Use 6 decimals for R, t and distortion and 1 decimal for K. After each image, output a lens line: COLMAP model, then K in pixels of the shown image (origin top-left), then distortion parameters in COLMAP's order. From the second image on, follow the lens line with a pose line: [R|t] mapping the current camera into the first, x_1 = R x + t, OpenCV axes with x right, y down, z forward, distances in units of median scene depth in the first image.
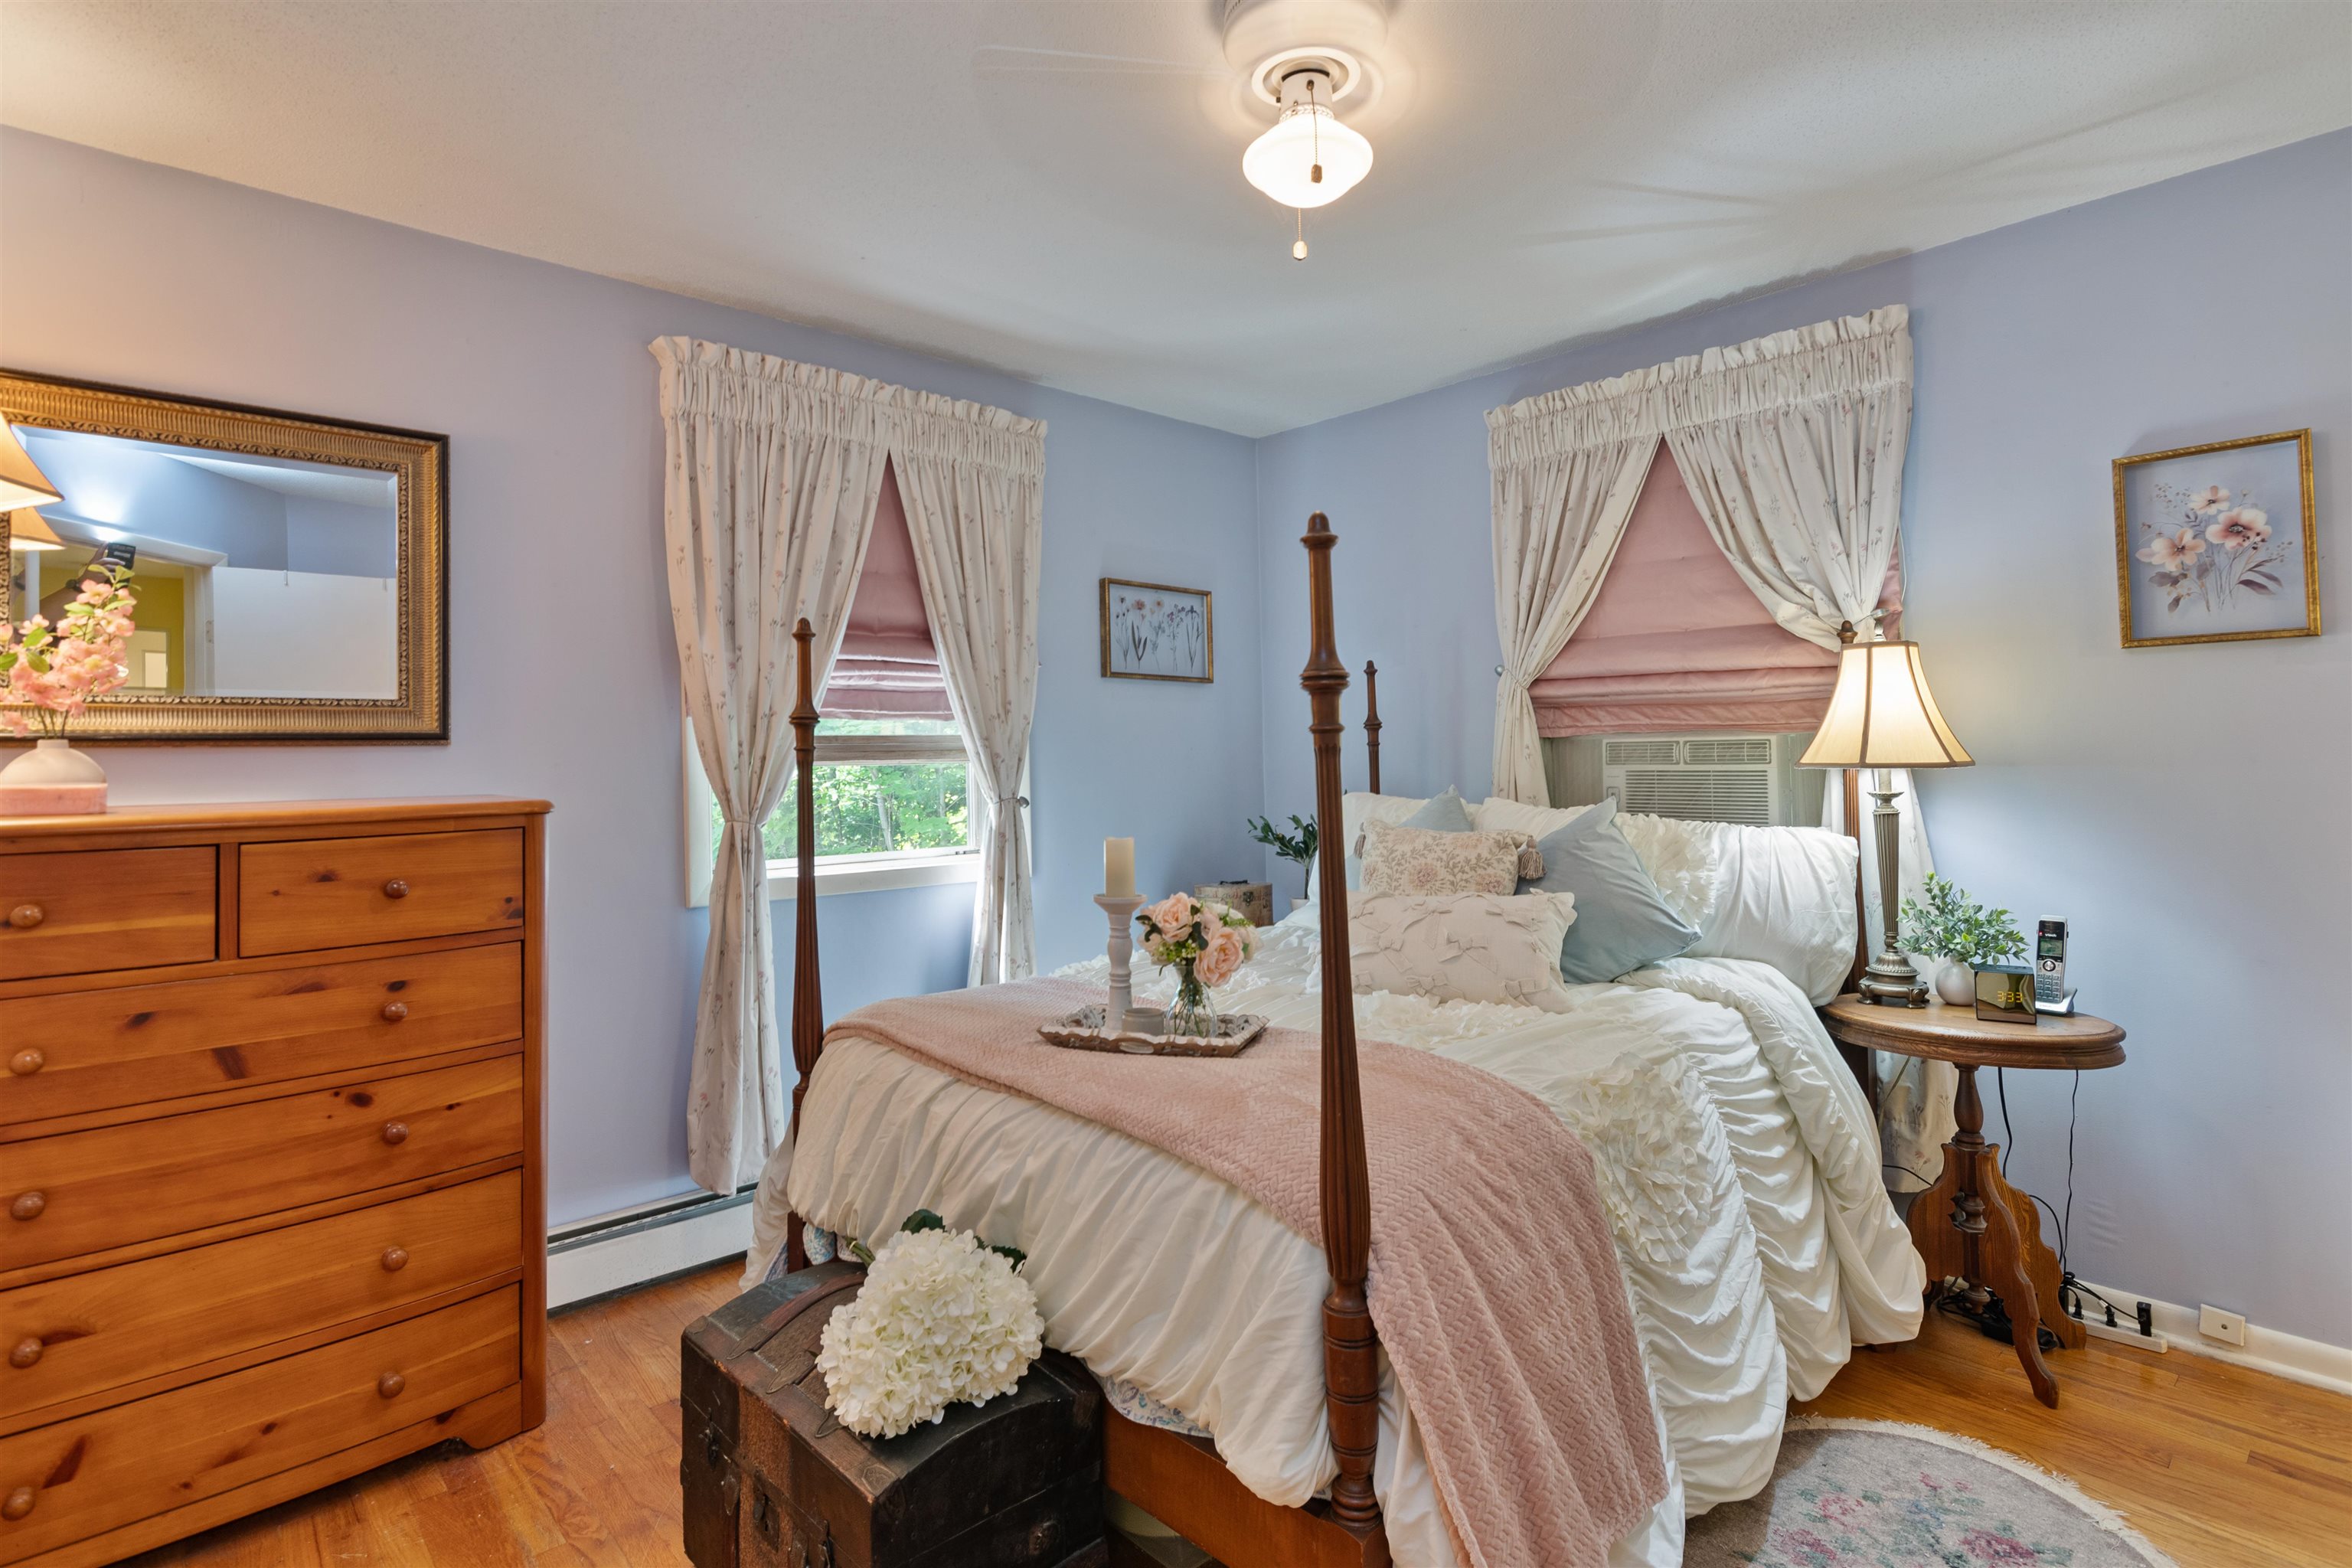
lens RADIAL K [[1133.8, 0, 1175.6], [0, 1133.8, 760.1], [0, 0, 1]] dist [-0.017951, 0.000350]
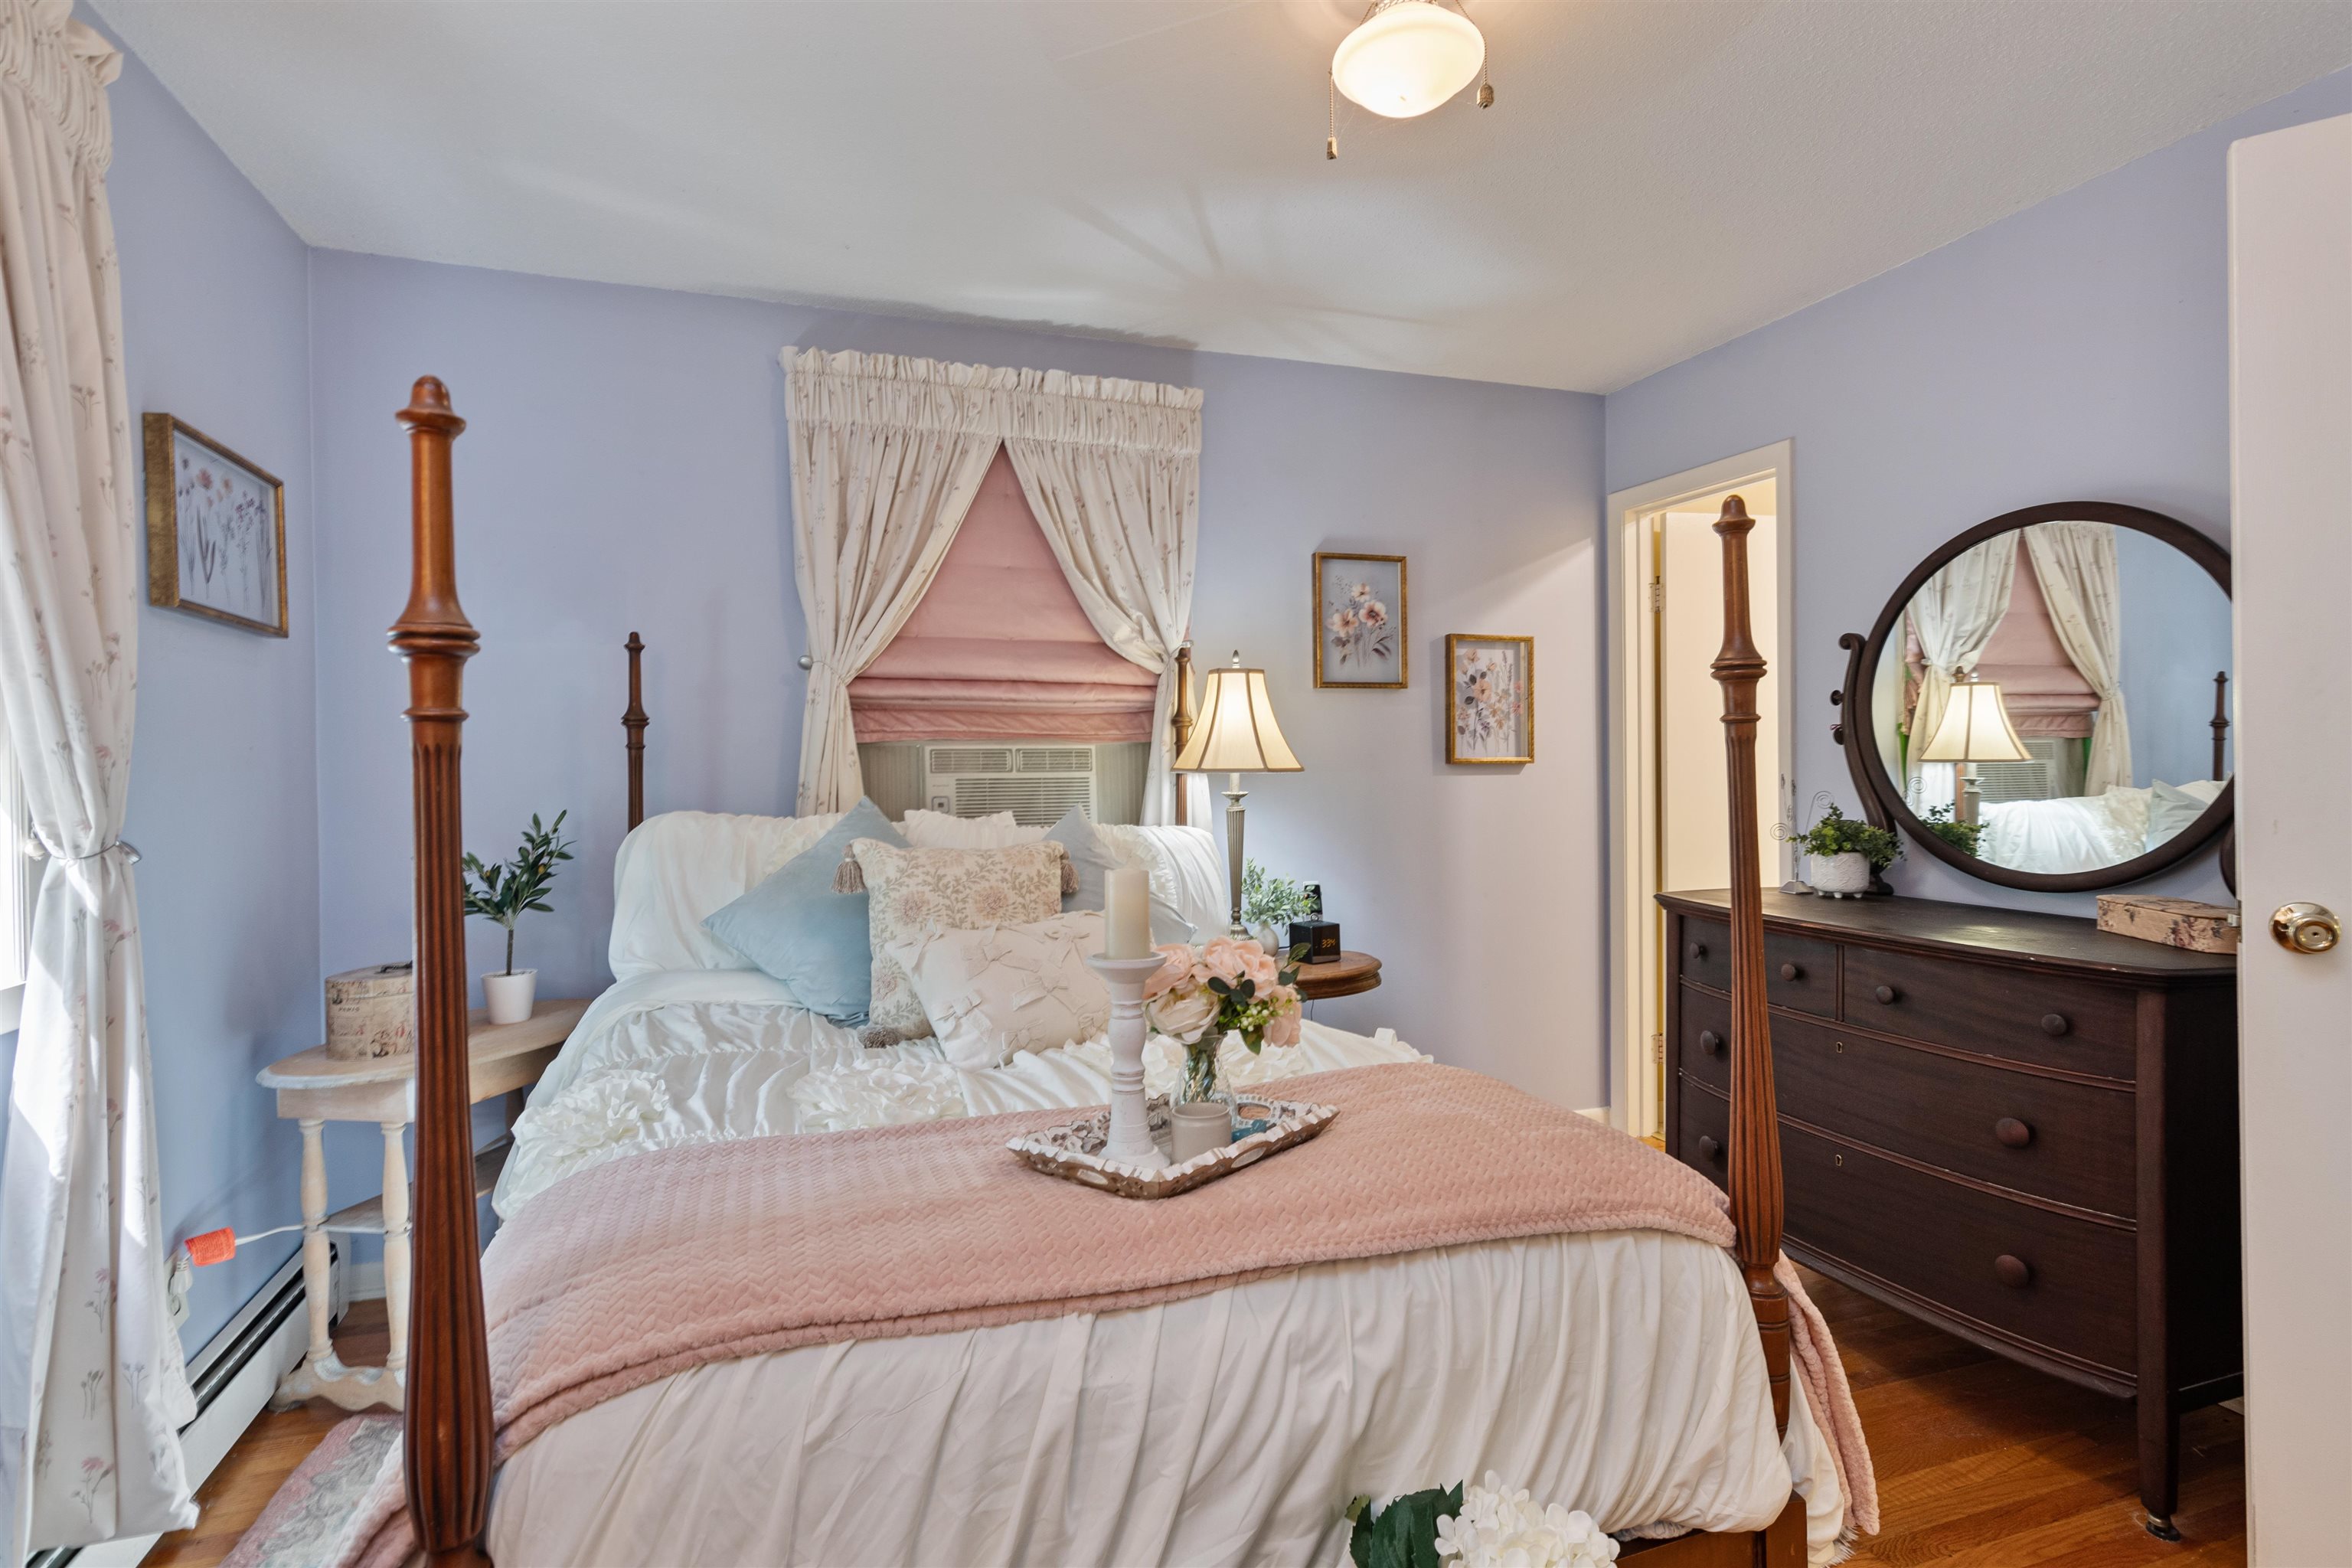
lens RADIAL K [[1146.4, 0, 1176.0], [0, 1146.4, 784.0], [0, 0, 1]] dist [-0.003823, -0.000364]
pose [[0.413329, -0.008255, 0.910544, -0.448964], [0.004652, 0.999965, 0.006954, 0.008430], [-0.910570, 0.001362, 0.413353, 0.471217]]
